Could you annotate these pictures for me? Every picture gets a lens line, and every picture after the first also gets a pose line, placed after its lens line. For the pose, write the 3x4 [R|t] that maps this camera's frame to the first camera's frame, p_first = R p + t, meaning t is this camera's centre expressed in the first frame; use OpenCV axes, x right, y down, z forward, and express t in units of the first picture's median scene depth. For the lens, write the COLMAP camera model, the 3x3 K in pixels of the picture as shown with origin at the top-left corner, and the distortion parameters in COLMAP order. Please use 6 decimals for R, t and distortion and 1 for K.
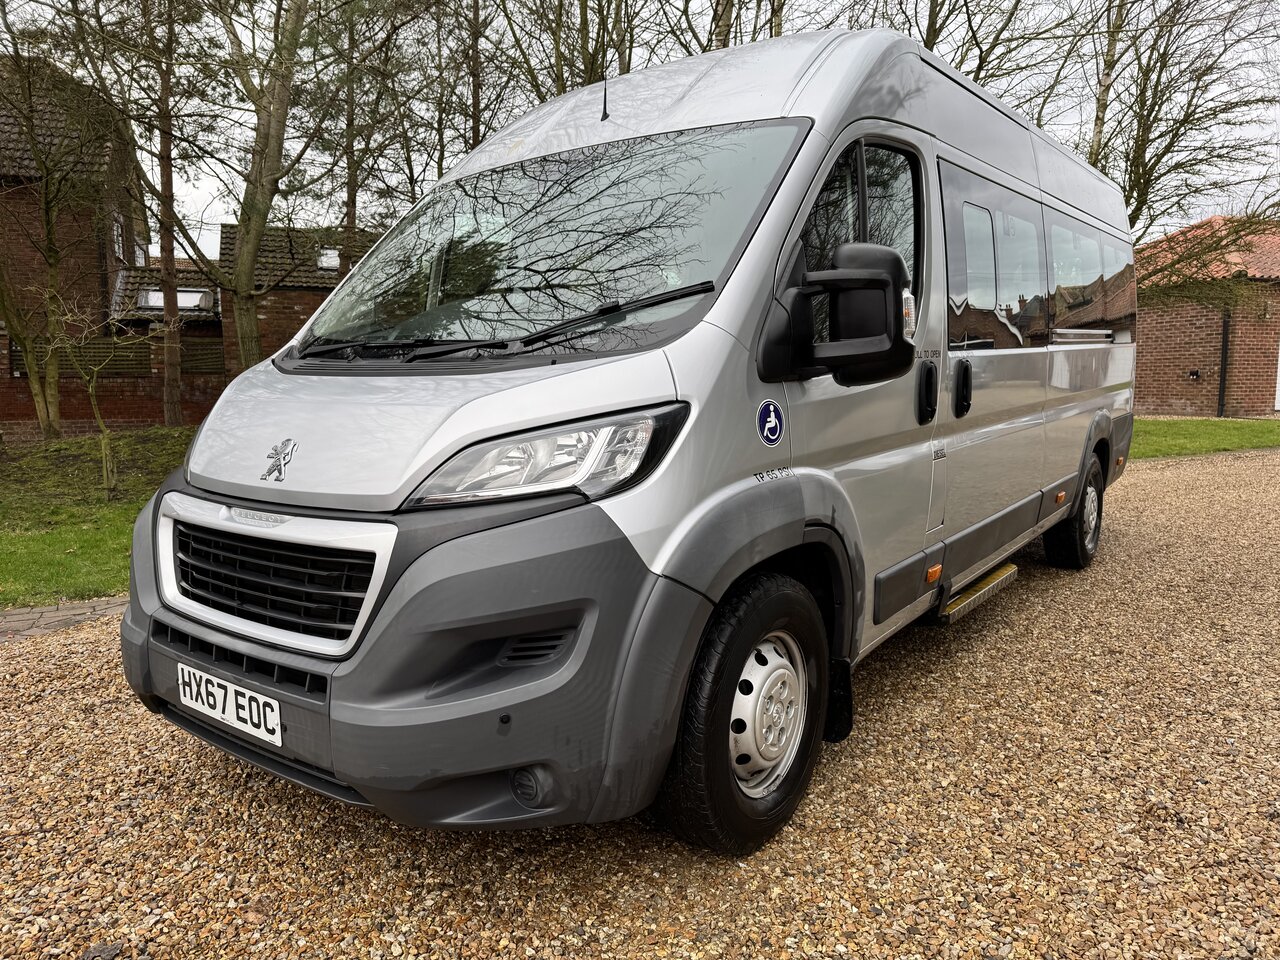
lens RADIAL K [[905.7, 0, 642.5], [0, 905.7, 484.4], [0, 0, 1]] dist [0.032397, -0.045458]
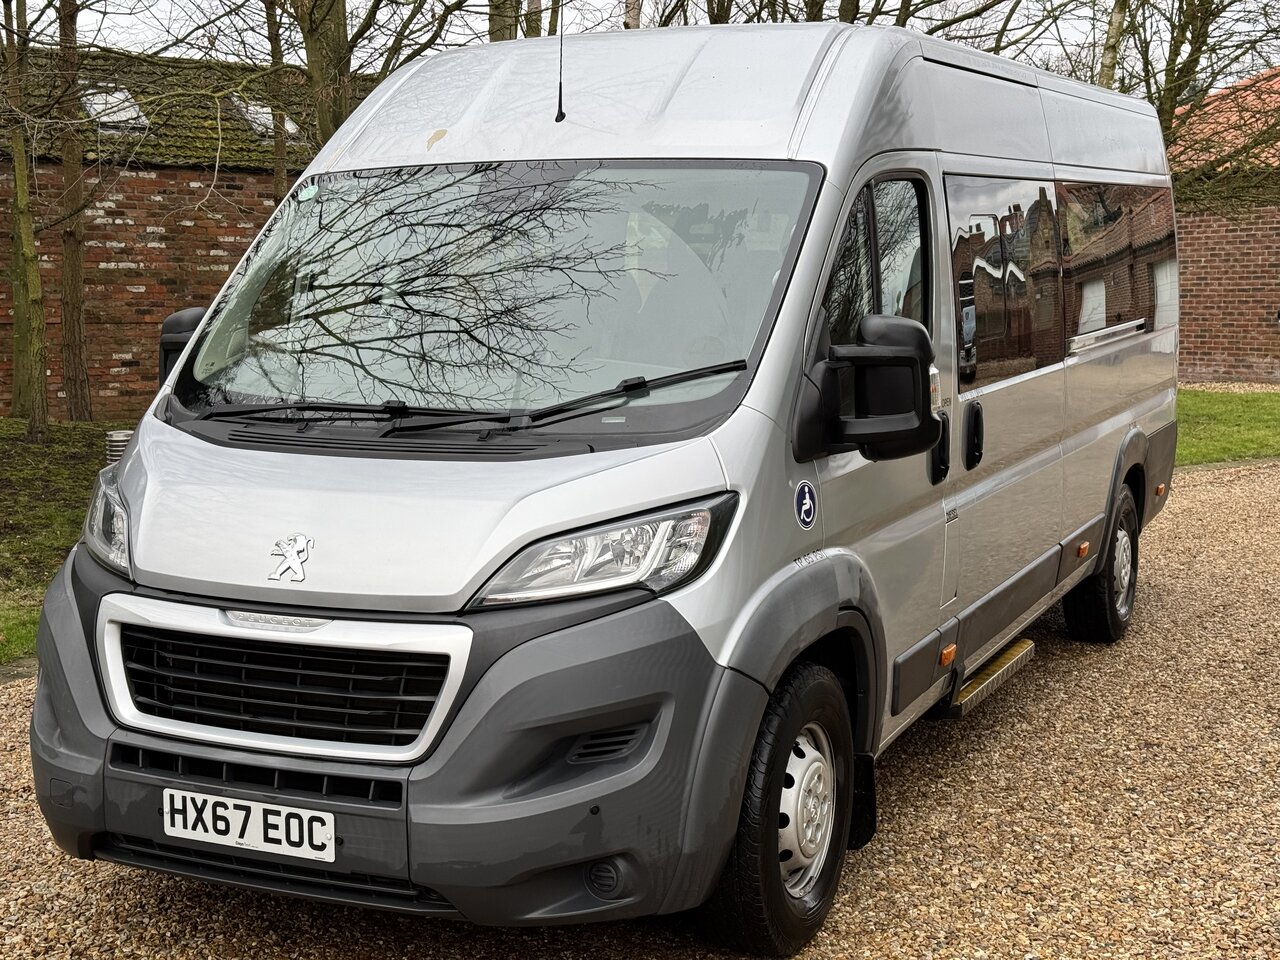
lens RADIAL K [[1774.8, 0, 678.0], [0, 1774.8, 477.5], [0, 0, 1]] dist [0.036139, 0.554067]
pose [[0.978391, -0.015551, 0.206180, -0.357137], [0.017456, 0.999820, -0.007421, -0.080870], [-0.206027, 0.010860, 0.978486, -0.773560]]
